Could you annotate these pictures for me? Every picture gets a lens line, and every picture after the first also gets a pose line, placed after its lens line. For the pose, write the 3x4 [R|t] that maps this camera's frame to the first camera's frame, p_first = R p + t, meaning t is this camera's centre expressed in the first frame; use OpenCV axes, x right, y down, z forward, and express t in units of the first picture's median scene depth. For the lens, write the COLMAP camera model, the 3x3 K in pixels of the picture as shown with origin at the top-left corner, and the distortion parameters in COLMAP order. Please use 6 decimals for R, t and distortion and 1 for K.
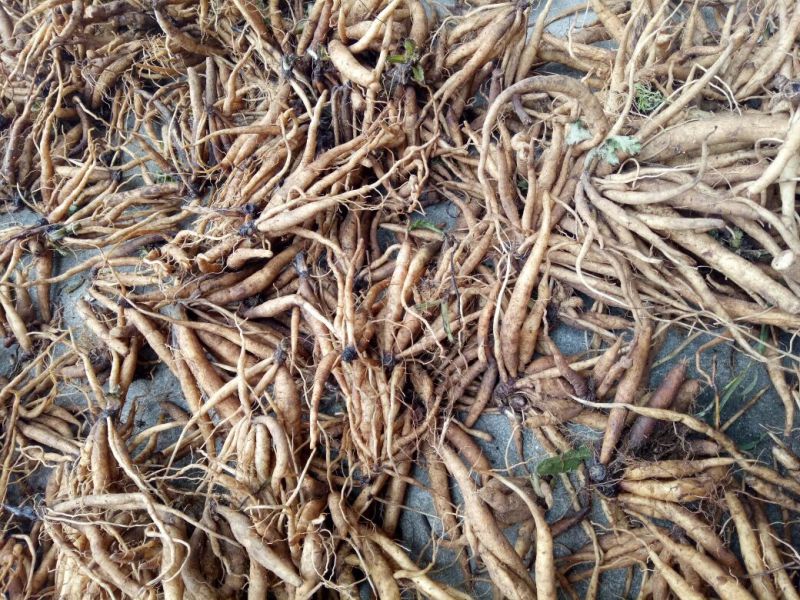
lens RADIAL K [[615.6, 0, 408.6], [0, 615.6, 303.4], [0, 0, 1]] dist [0.055074, -0.070378]
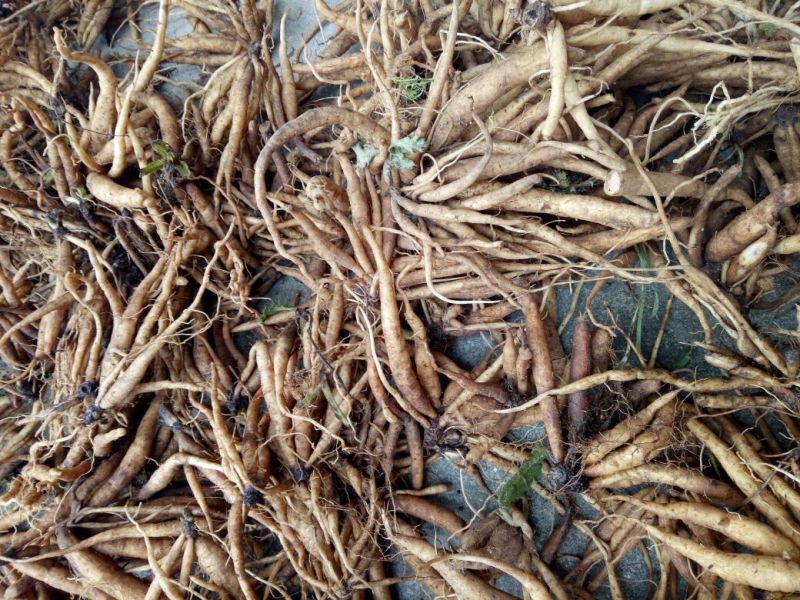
lens RADIAL K [[605.0, 0, 409.9], [0, 605.0, 301.9], [0, 0, 1]] dist [0.059889, -0.083104]
pose [[0.874255, -0.477142, 0.089518, 0.139124], [0.478995, 0.877817, 0.000883, -0.047754], [-0.079002, 0.042107, 0.995985, 0.105648]]
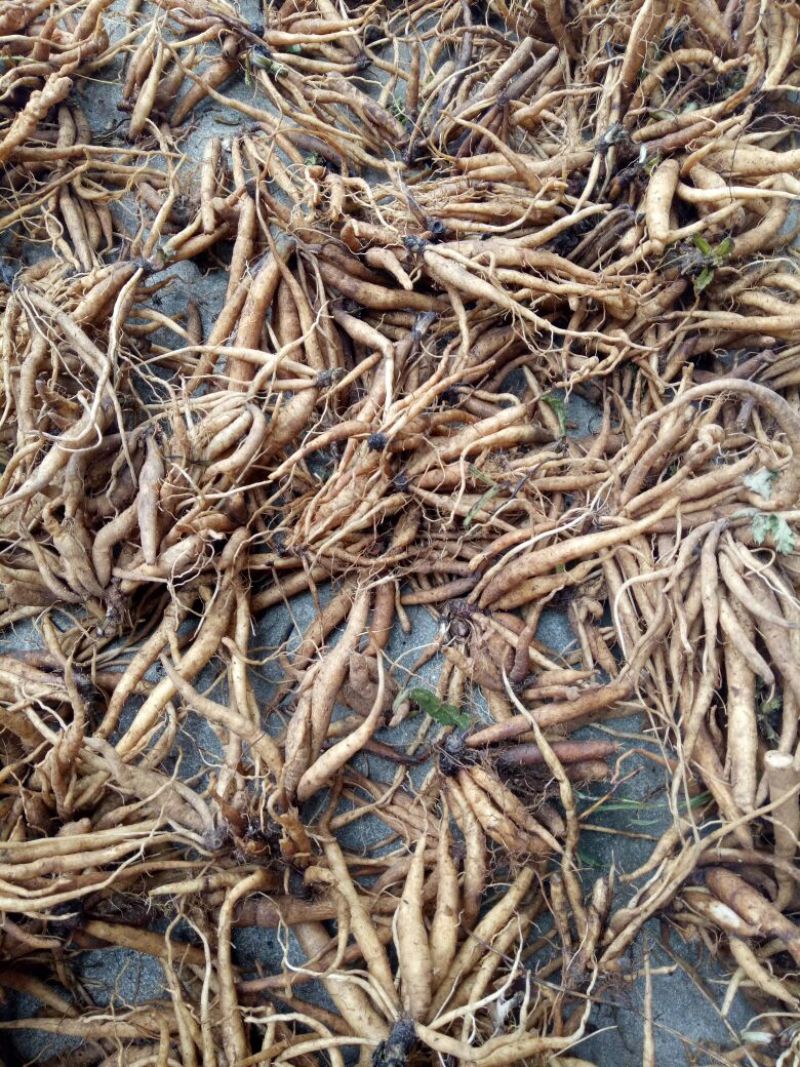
lens RADIAL K [[821.1, 0, 398.7], [0, 821.1, 548.6], [0, 0, 1]] dist [0.055074, -0.070378]
pose [[0.635706, 0.771520, 0.025191, 0.007571], [-0.765480, 0.625846, 0.149525, -0.016037], [0.099595, -0.114337, 0.988437, -0.129519]]
